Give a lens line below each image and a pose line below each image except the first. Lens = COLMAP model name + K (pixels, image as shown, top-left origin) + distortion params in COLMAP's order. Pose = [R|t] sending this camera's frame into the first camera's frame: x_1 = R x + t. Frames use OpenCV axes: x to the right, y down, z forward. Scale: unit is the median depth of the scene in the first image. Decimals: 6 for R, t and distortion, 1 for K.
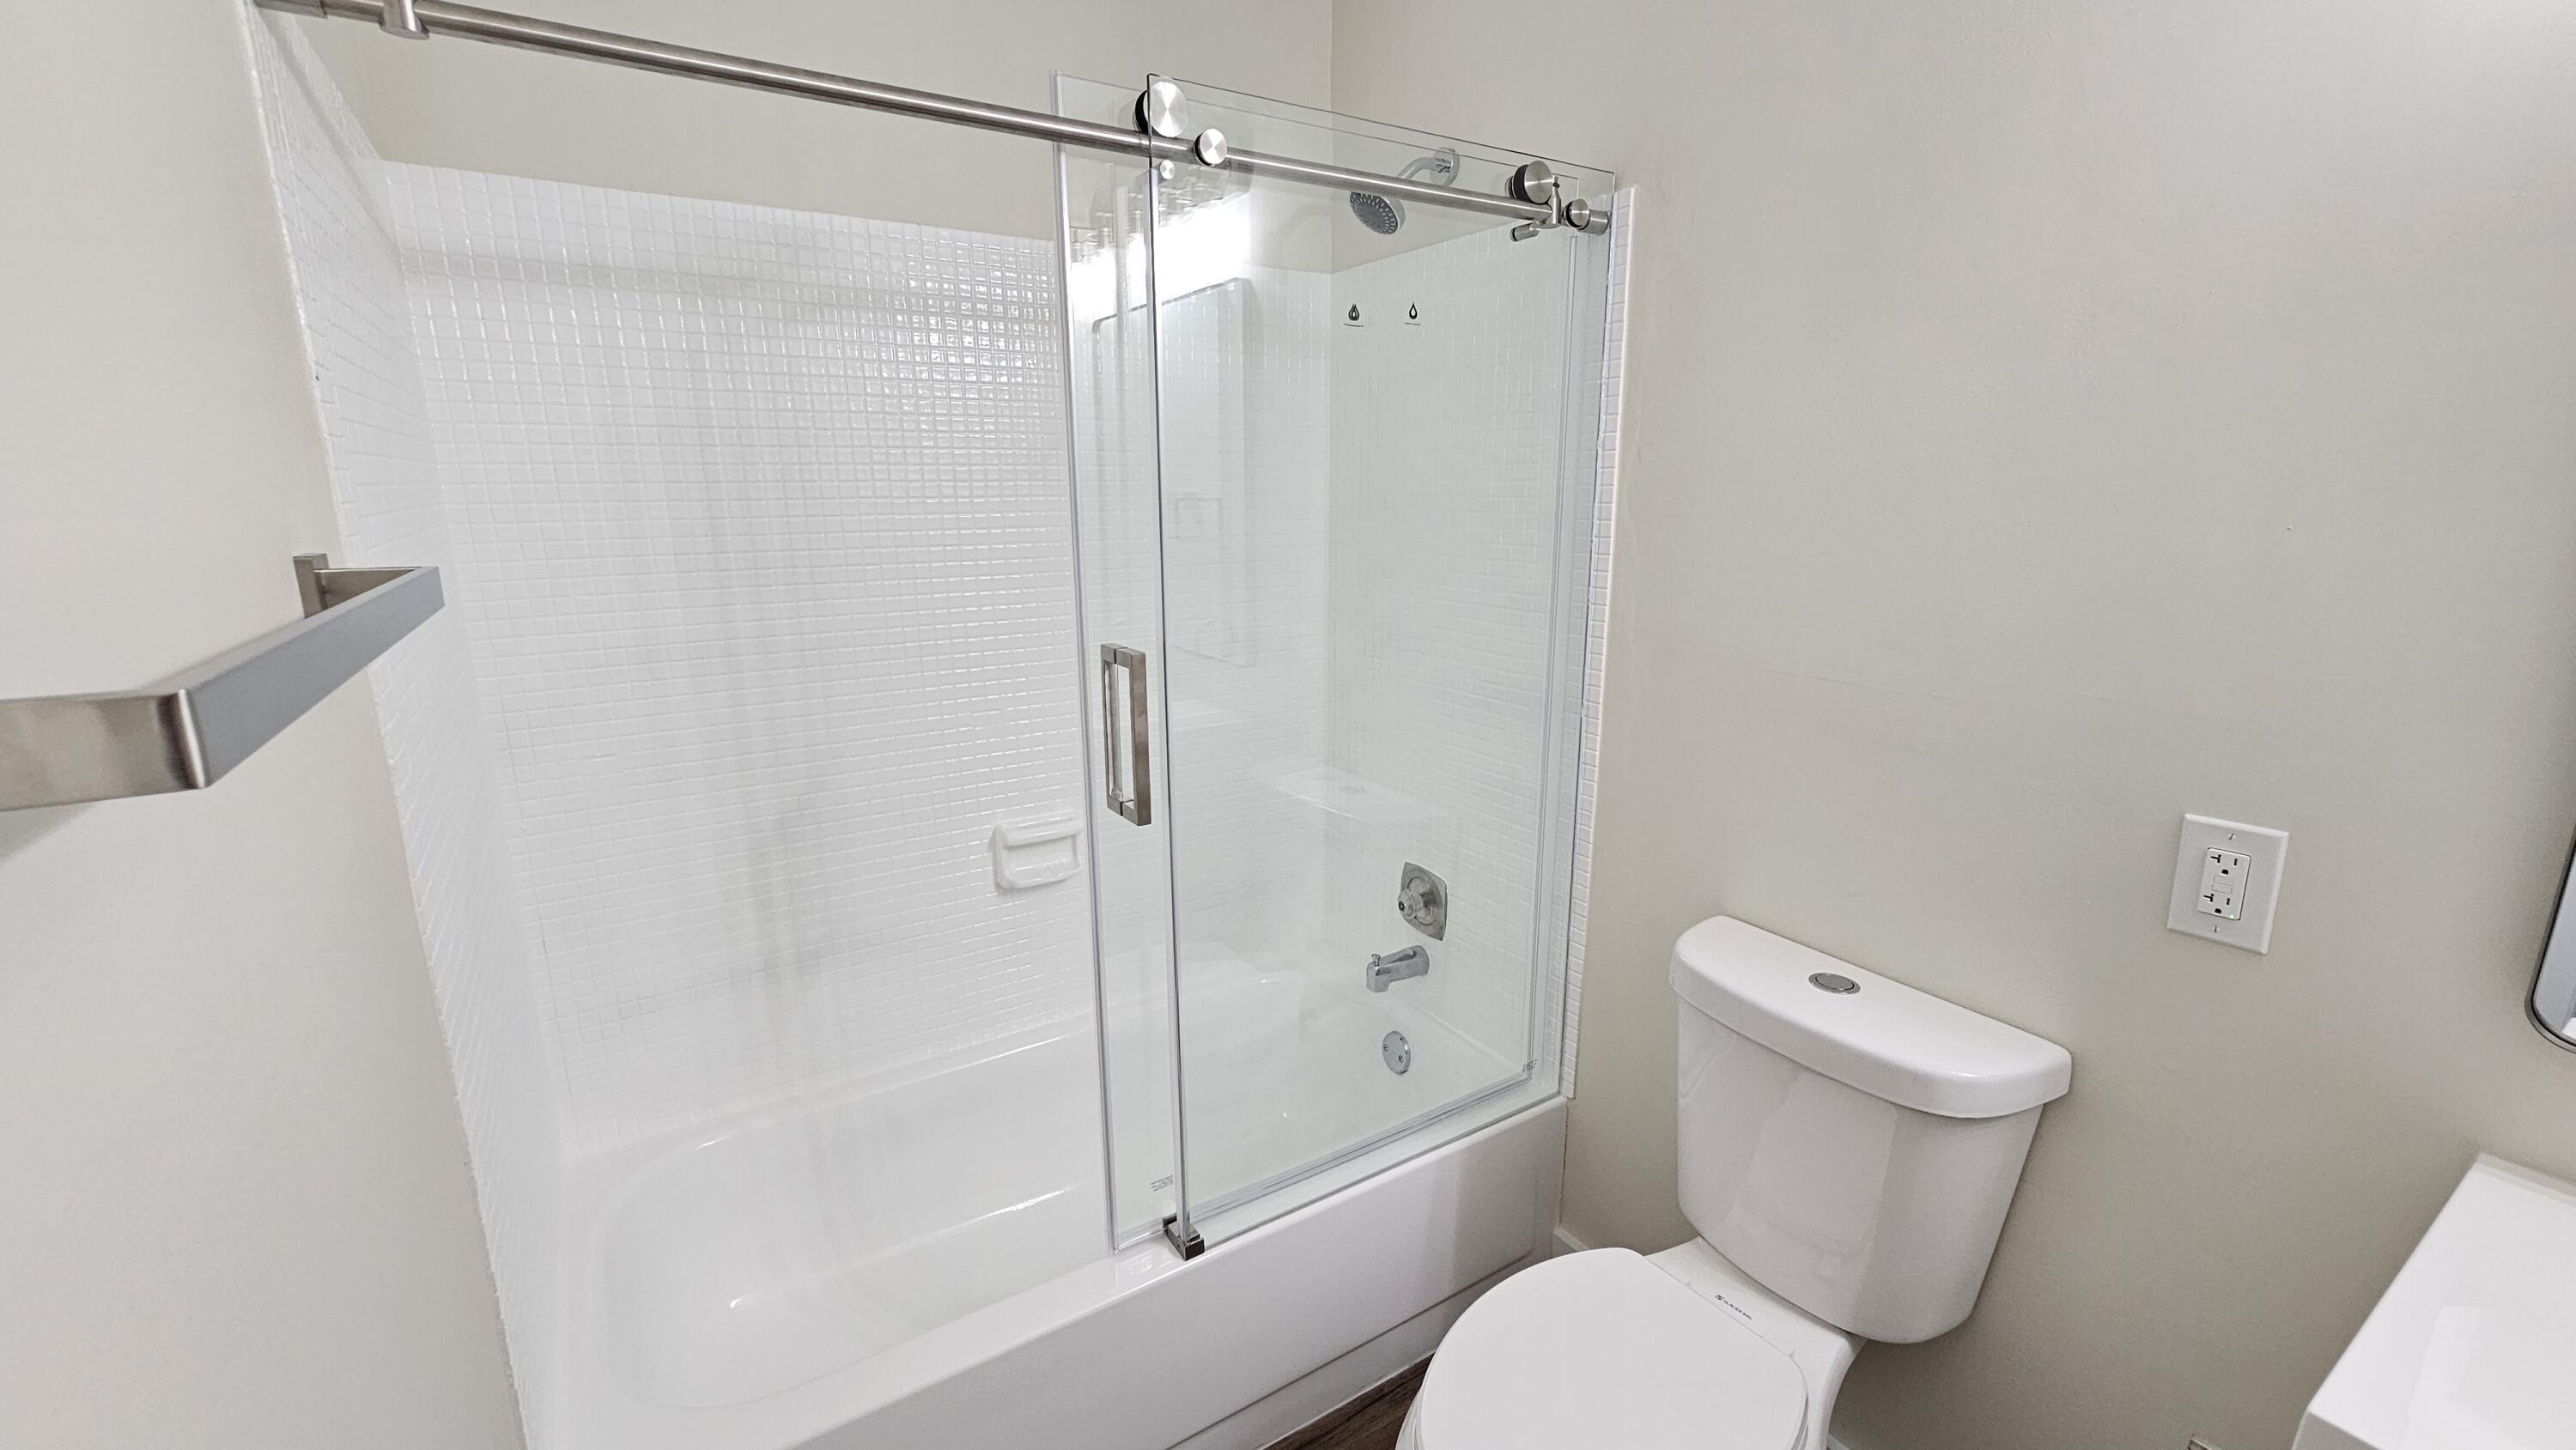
lens RADIAL K [[1055.0, 0, 1279.3], [0, 1055.0, 722.1], [0, 0, 1]] dist [-0.002483, 0.000167]
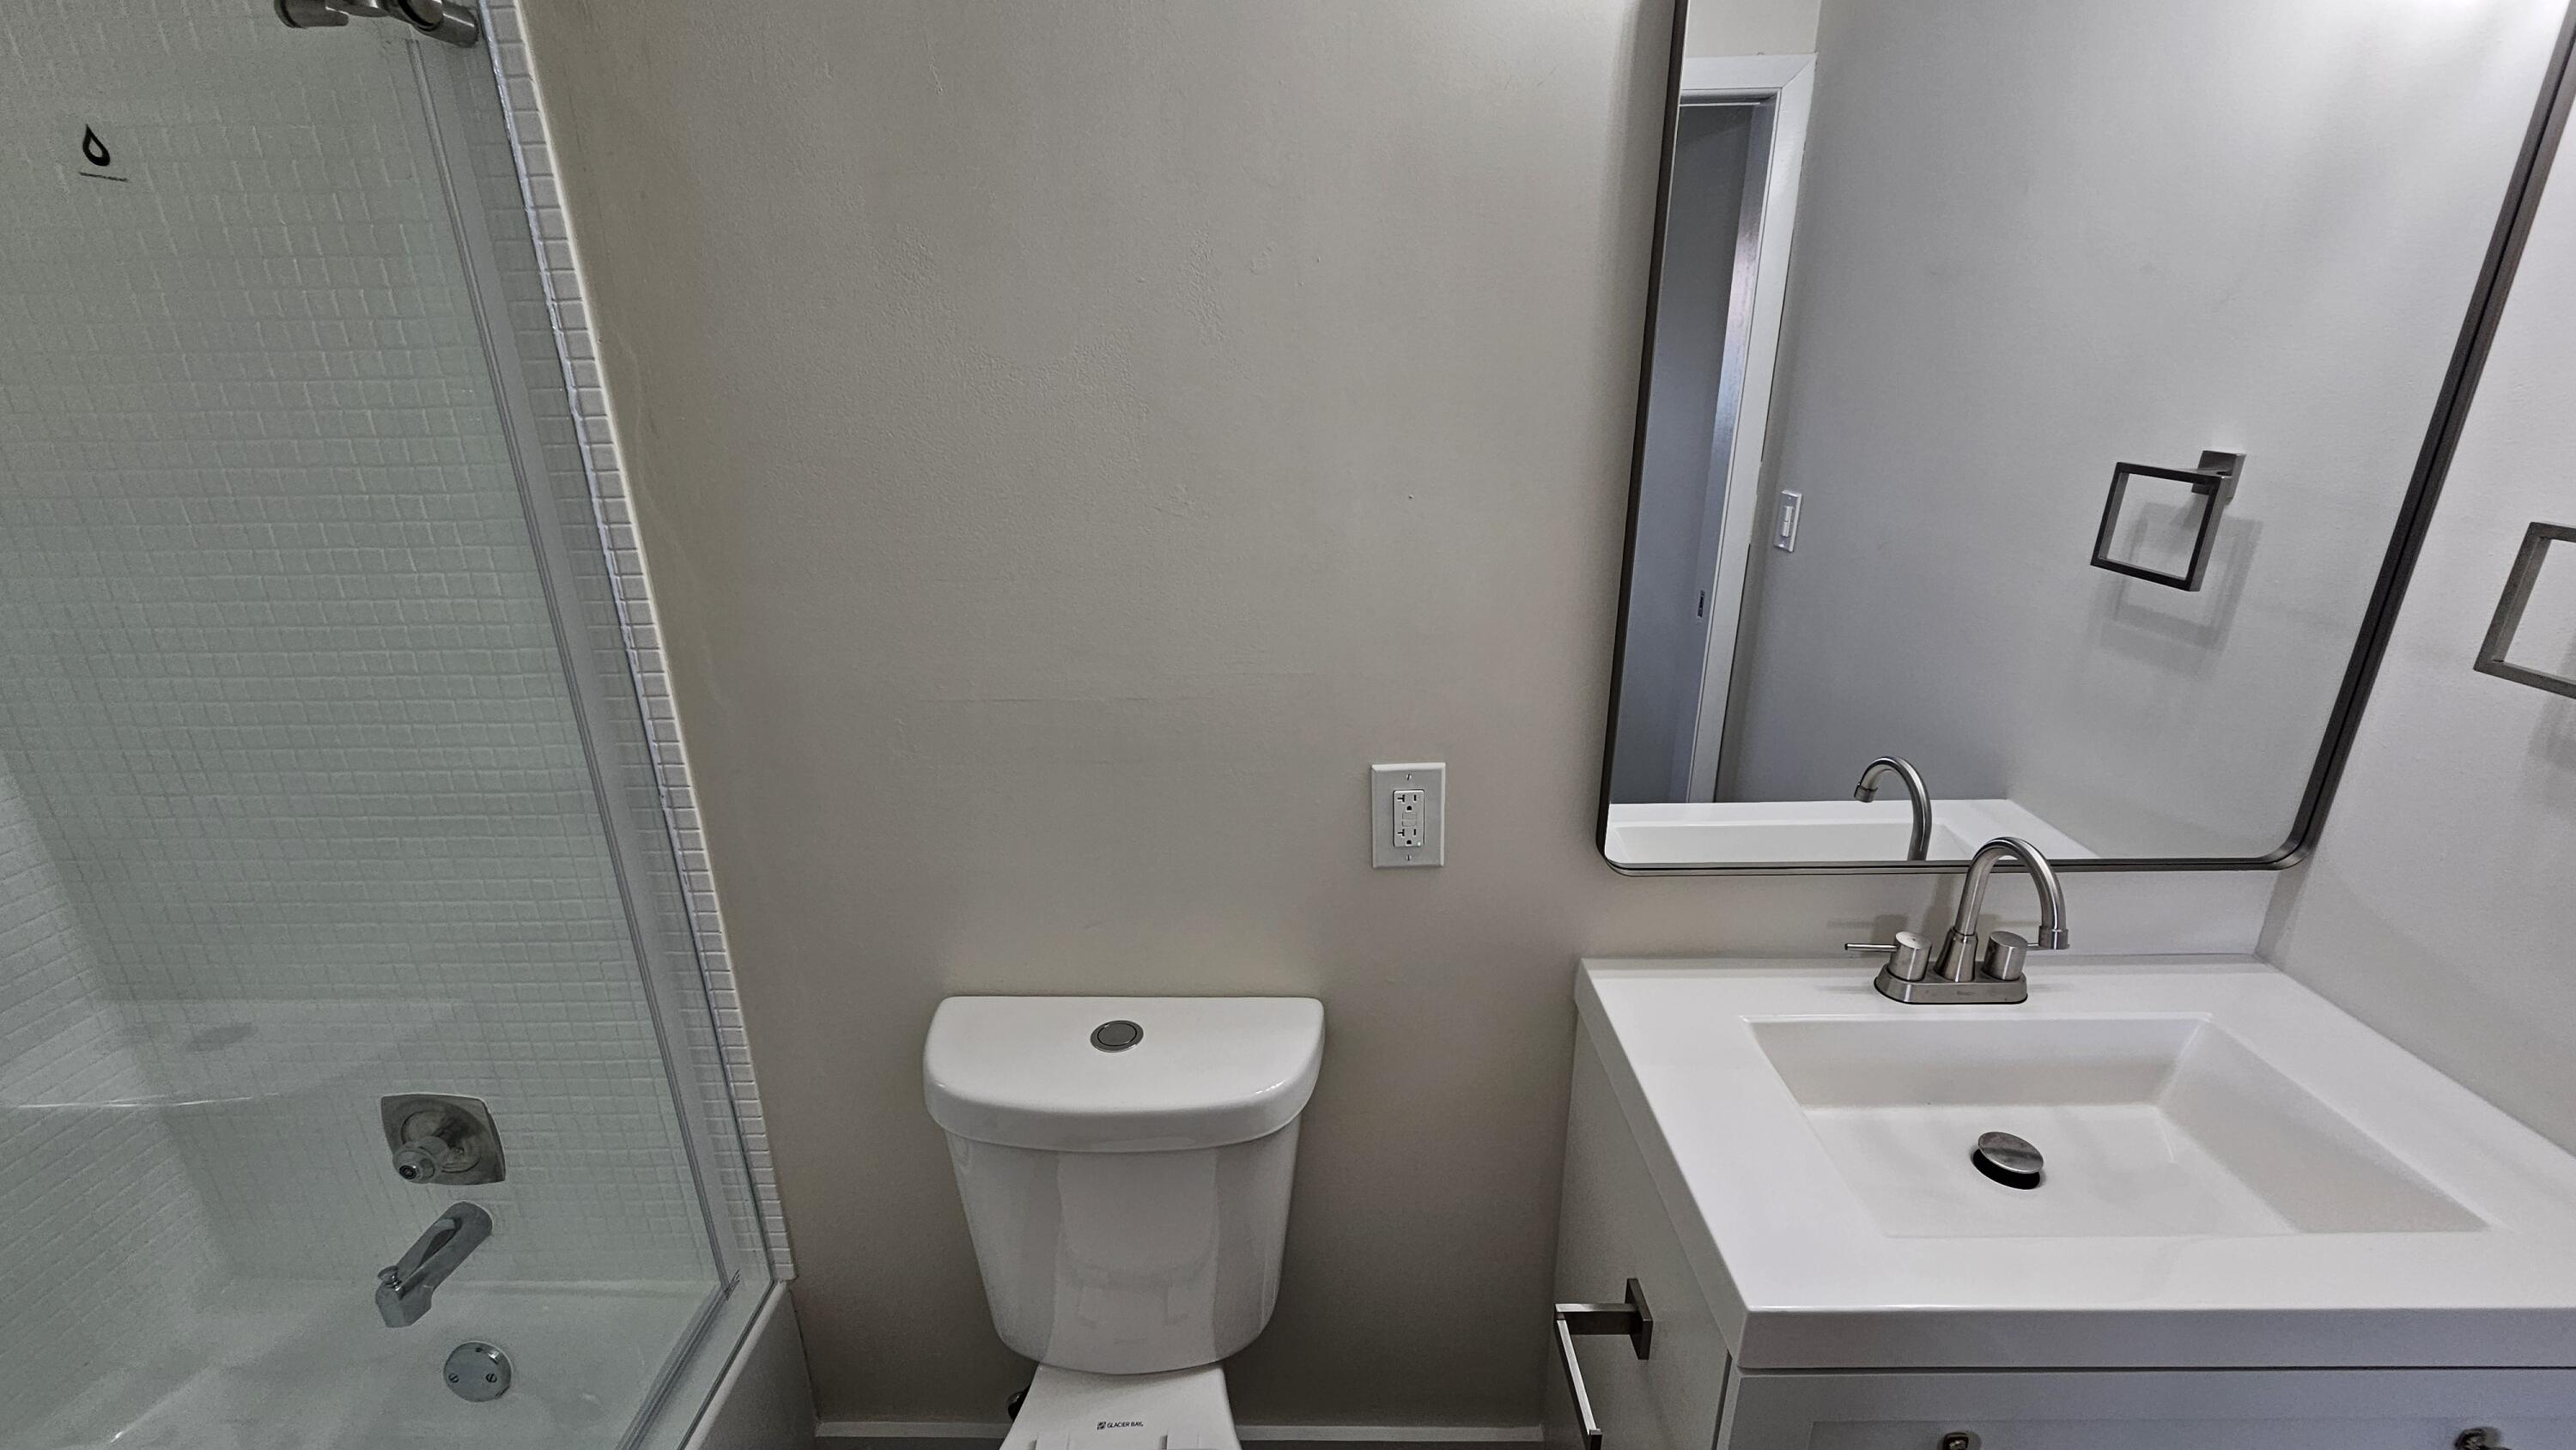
lens RADIAL K [[1055.0, 0, 1279.3], [0, 1055.0, 722.1], [0, 0, 1]] dist [-0.002483, 0.000167]
pose [[0.545729, -0.283477, 0.788556, -0.018239], [0.197281, 0.958054, 0.207879, -0.127514], [-0.814408, 0.042121, 0.578762, 0.290984]]
